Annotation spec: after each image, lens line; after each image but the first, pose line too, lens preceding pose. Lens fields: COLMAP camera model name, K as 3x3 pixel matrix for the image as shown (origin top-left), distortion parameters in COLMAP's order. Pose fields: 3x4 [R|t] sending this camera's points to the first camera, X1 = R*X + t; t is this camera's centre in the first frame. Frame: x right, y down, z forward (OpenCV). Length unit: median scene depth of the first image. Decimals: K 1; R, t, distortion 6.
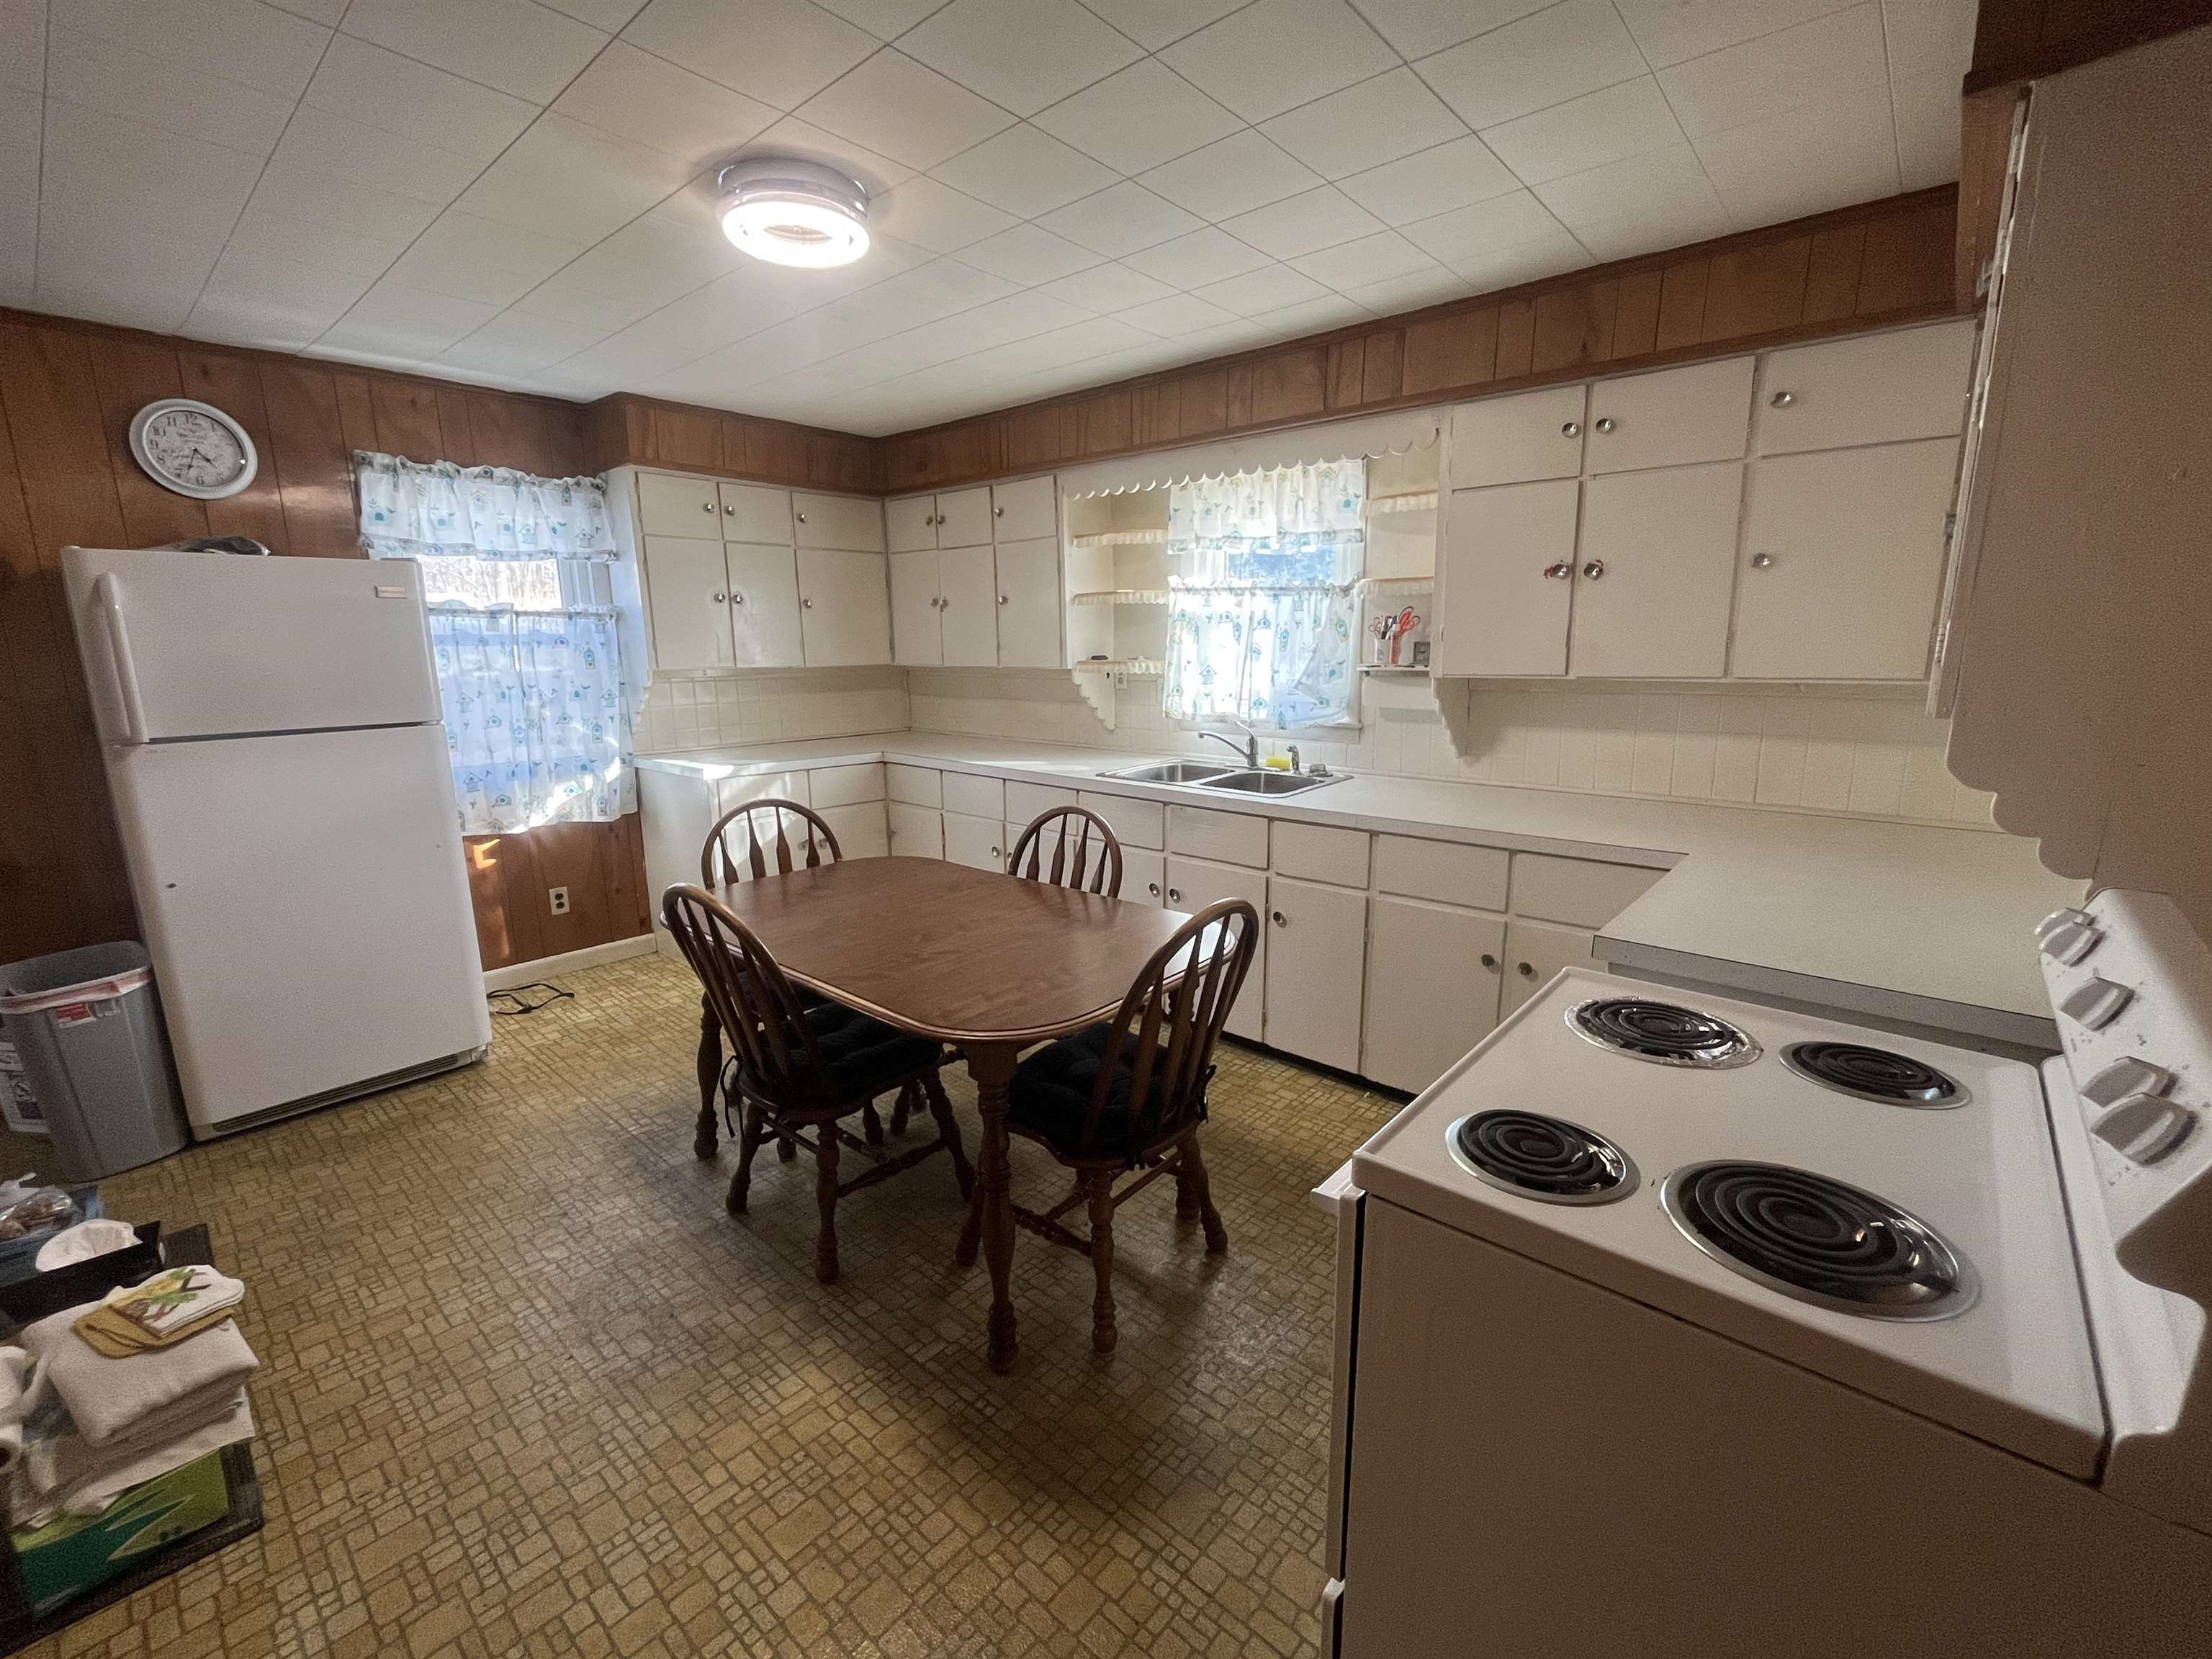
lens RADIAL K [[944.0, 0, 1108.9], [0, 944.0, 830.6], [0, 0, 1]] dist [-0.000718, 0.000086]
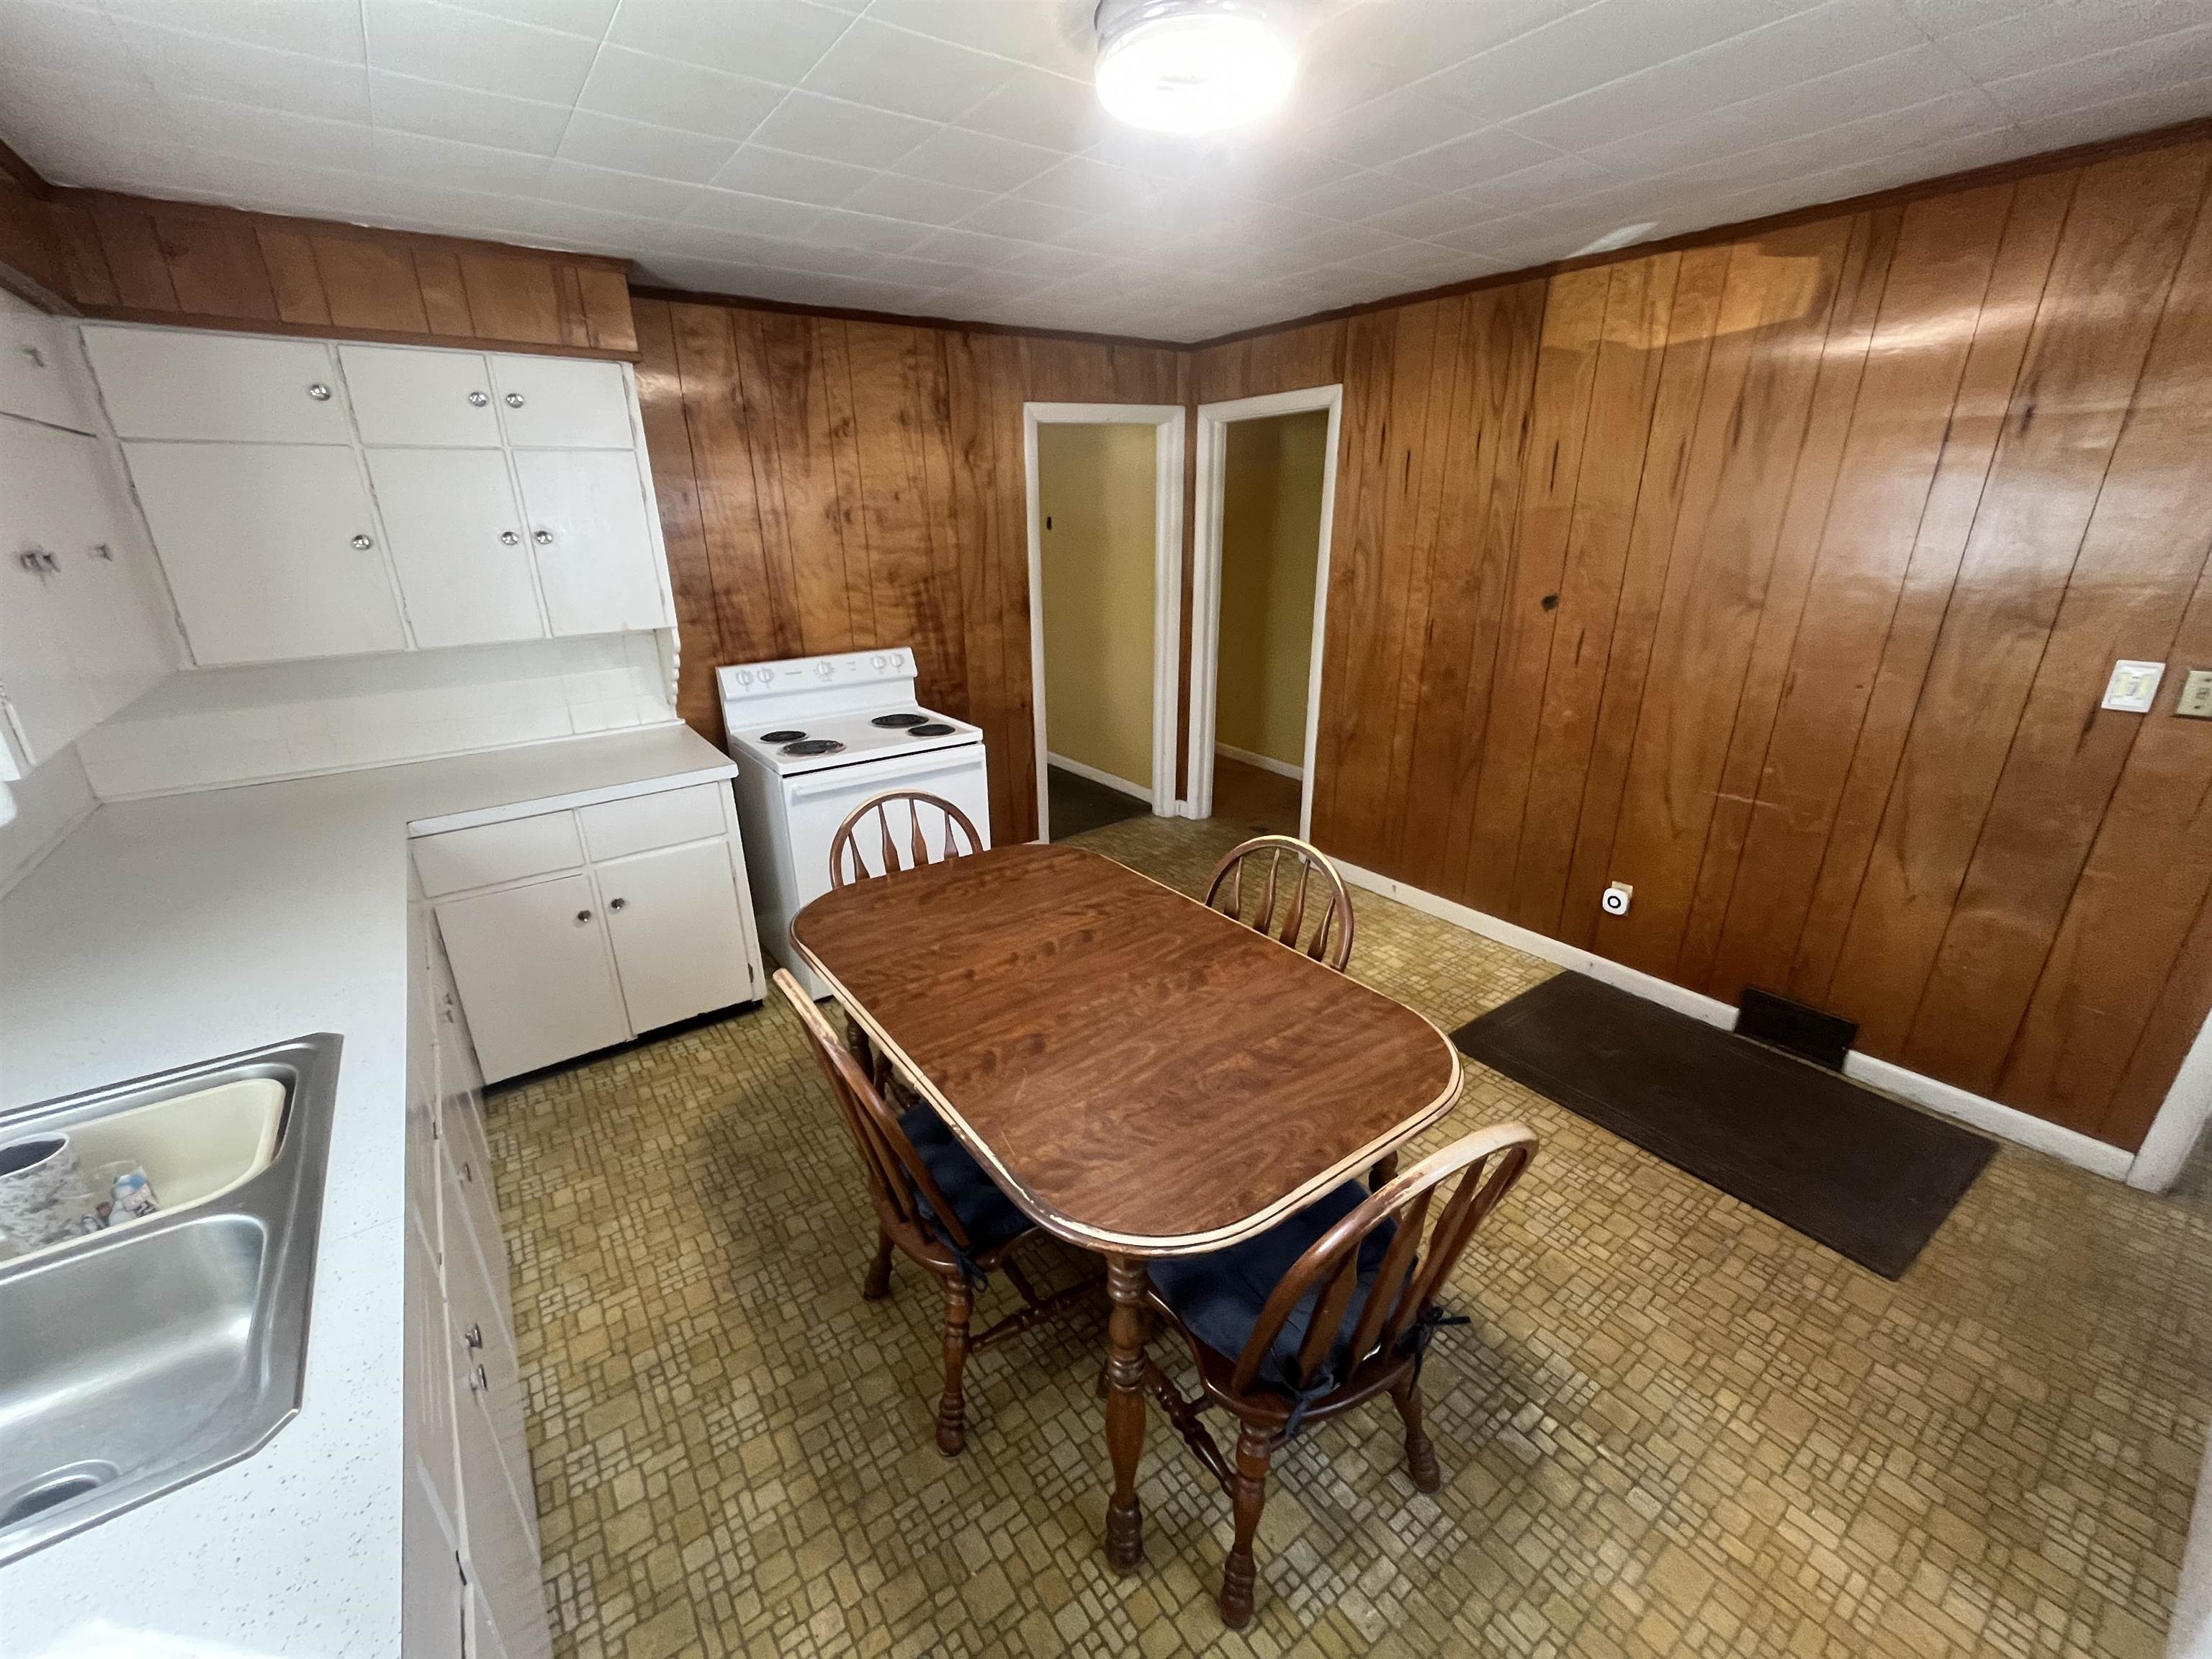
lens RADIAL K [[894.0, 0, 1104.9], [0, 894.0, 829.4], [0, 0, 1]] dist [-0.002207, -0.000192]
pose [[-0.976436, -0.053312, 0.209117, -0.247155], [0.064107, 0.853607, 0.516959, -0.282607], [-0.206064, 0.518183, -0.830075, 1.058149]]
